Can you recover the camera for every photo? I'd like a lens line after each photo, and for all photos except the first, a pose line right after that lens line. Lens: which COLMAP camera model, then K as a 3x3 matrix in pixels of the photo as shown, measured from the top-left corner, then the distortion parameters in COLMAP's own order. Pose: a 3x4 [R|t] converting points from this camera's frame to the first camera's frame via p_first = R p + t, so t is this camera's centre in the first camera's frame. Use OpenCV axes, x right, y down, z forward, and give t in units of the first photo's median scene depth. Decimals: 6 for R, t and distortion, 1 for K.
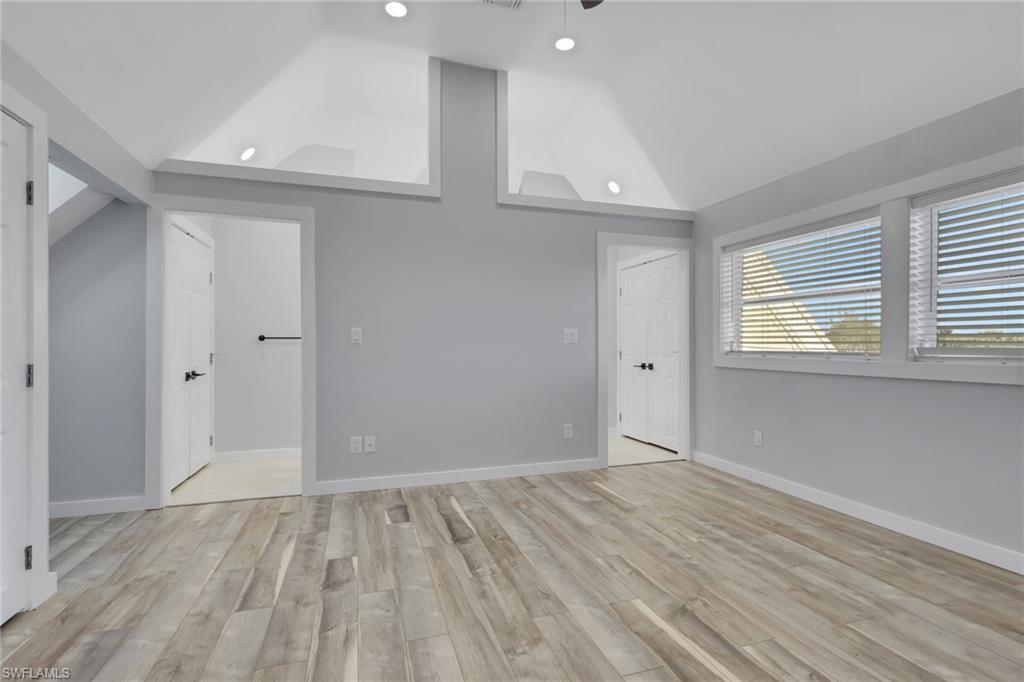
lens RADIAL K [[476.7, 0, 503.6], [0, 476.7, 345.9], [0, 0, 1]] dist [-0.002008, 0.000252]
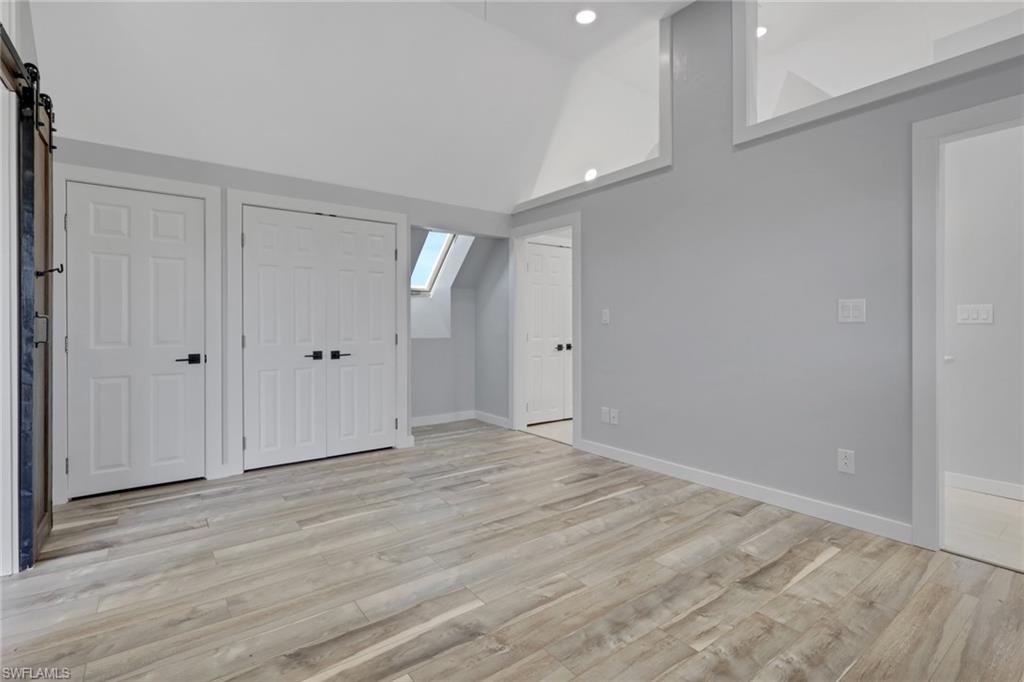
lens RADIAL K [[476.7, 0, 521.6], [0, 476.7, 328.4], [0, 0, 1]] dist [-0.002008, 0.000252]
pose [[0.338856, 0.006653, -0.940815, 0.855062], [-0.001595, 0.999978, 0.006497, -0.001224], [0.940837, -0.000701, 0.338859, 0.558399]]
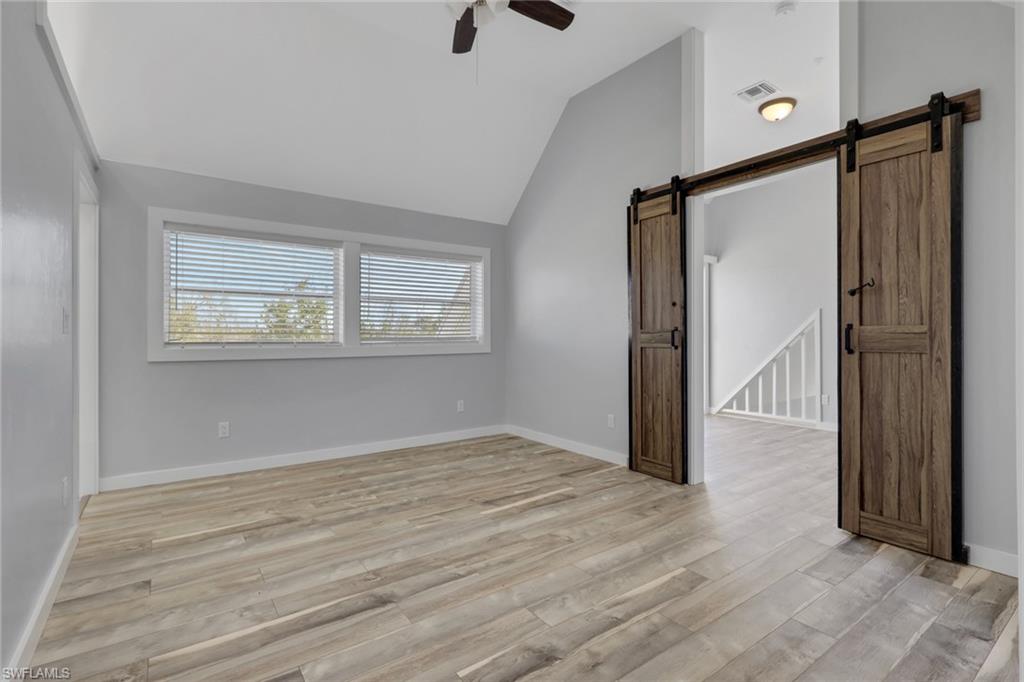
lens RADIAL K [[476.7, 0, 518.2], [0, 476.7, 333.7], [0, 0, 1]] dist [-0.002008, 0.000252]
pose [[-0.319924, 0.003691, 0.947436, -0.821613], [0.002818, 0.999992, -0.002944, -0.002129], [-0.947439, 0.001728, -0.319932, 0.992994]]
